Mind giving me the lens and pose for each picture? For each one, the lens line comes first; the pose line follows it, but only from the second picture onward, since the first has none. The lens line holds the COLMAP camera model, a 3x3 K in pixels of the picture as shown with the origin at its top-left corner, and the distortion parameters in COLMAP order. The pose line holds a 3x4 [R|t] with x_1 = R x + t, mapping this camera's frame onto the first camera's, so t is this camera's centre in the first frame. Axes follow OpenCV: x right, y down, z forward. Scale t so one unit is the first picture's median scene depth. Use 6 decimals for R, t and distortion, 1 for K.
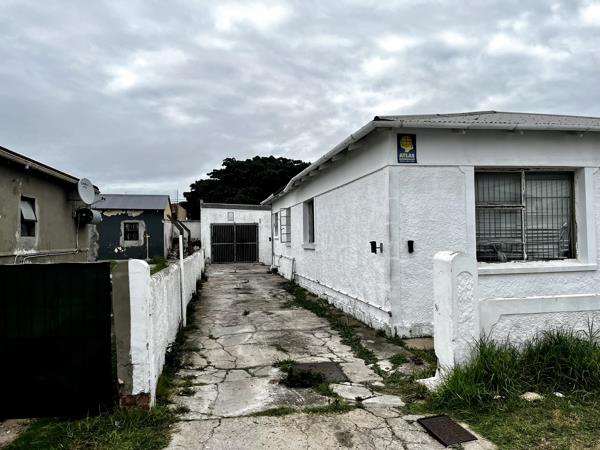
lens RADIAL K [[457.5, 0, 301.1], [0, 457.5, 228.4], [0, 0, 1]] dist [0.033292, -0.057749]
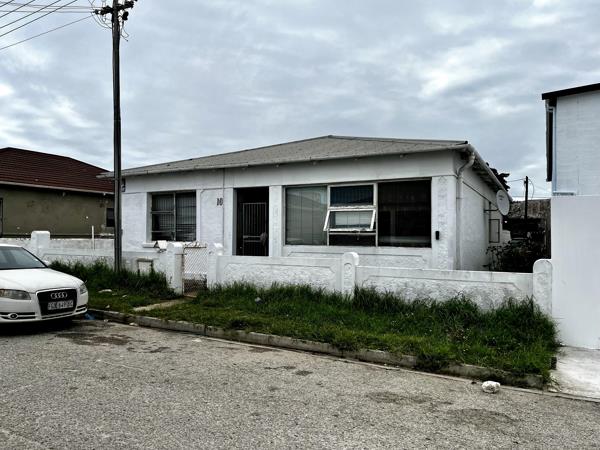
lens RADIAL K [[458.5, 0, 297.8], [0, 458.5, 226.3], [0, 0, 1]] dist [0.030913, -0.001598]
pose [[0.775096, 0.009866, -0.631766, 2.002338], [-0.008641, 0.999950, 0.005014, -0.003322], [0.631784, 0.001573, 0.775143, -0.127905]]
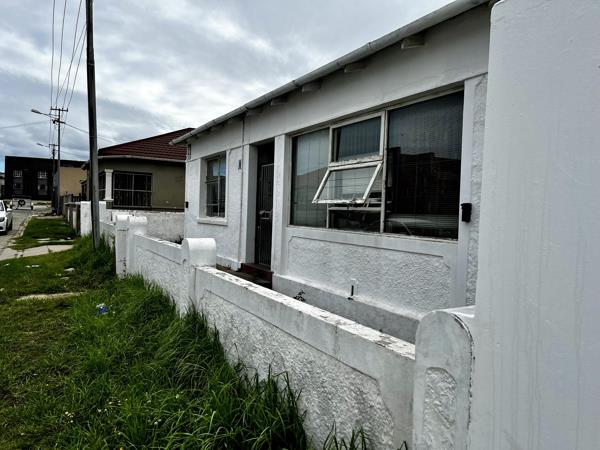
lens RADIAL K [[458.5, 0, 297.8], [0, 458.5, 226.3], [0, 0, 1]] dist [0.030913, -0.001598]
pose [[0.303551, 0.056373, -0.951146, 1.969139], [-0.024346, 0.998381, 0.051402, 0.018211], [0.952504, 0.007553, 0.304432, 0.768111]]
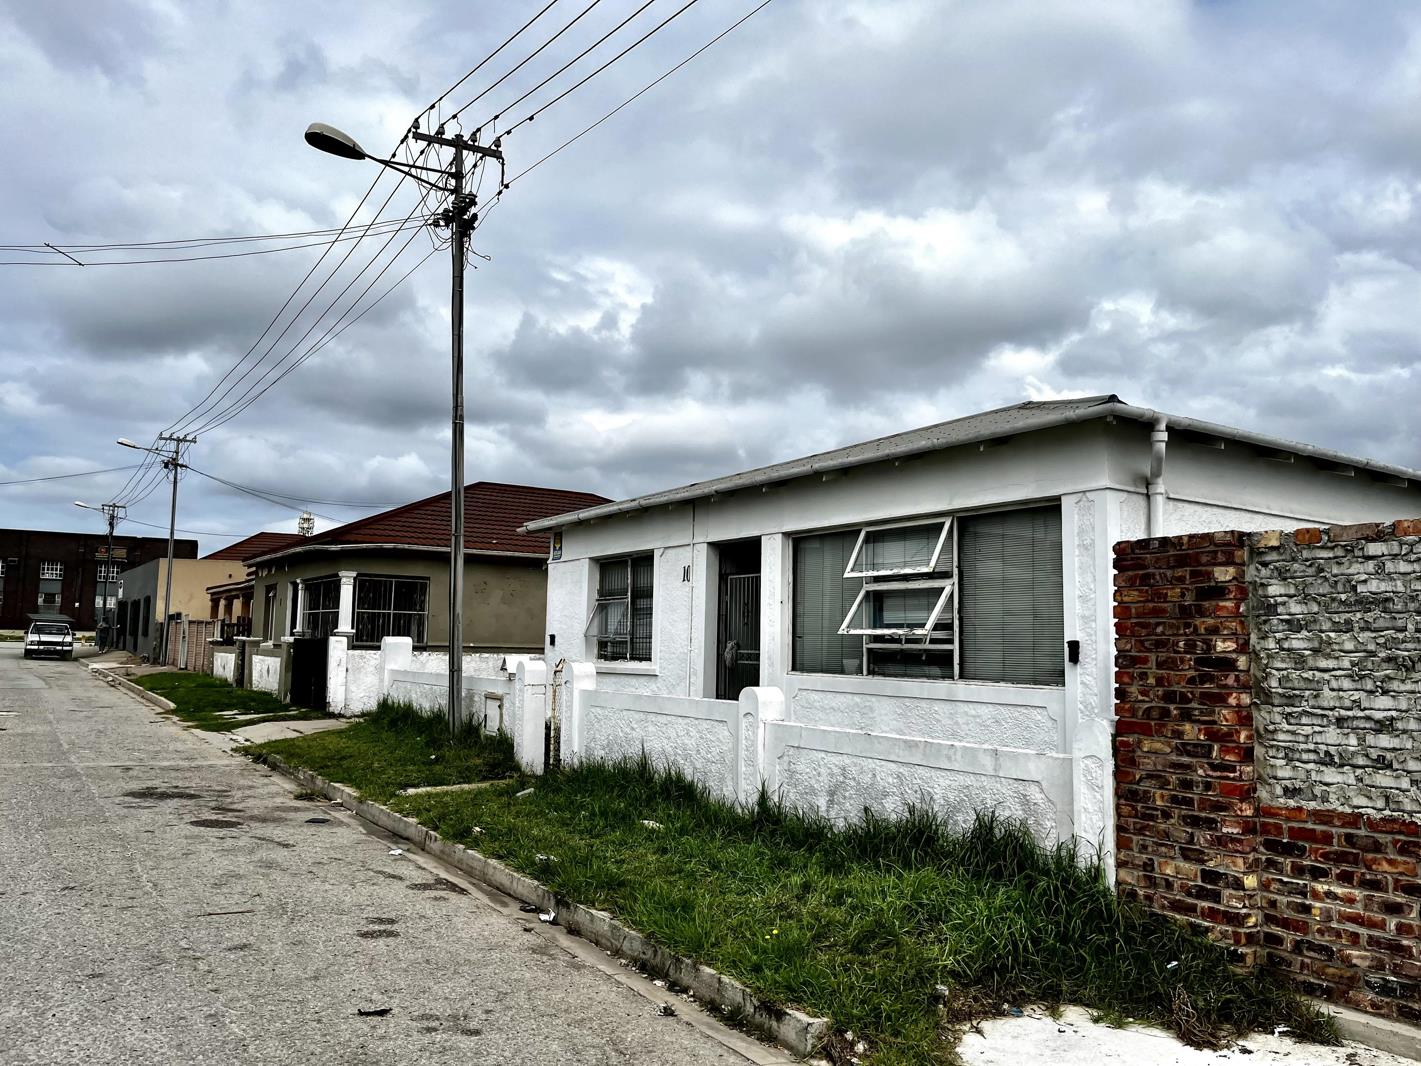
lens RADIAL K [[1083.5, 0, 713.1], [0, 1083.5, 541.2], [0, 0, 1]] dist [0.033292, -0.057749]
pose [[0.376618, -0.067876, -0.923879, 2.407666], [-0.010487, 0.996936, -0.077518, 0.002403], [0.926309, 0.038883, 0.374752, 0.358123]]
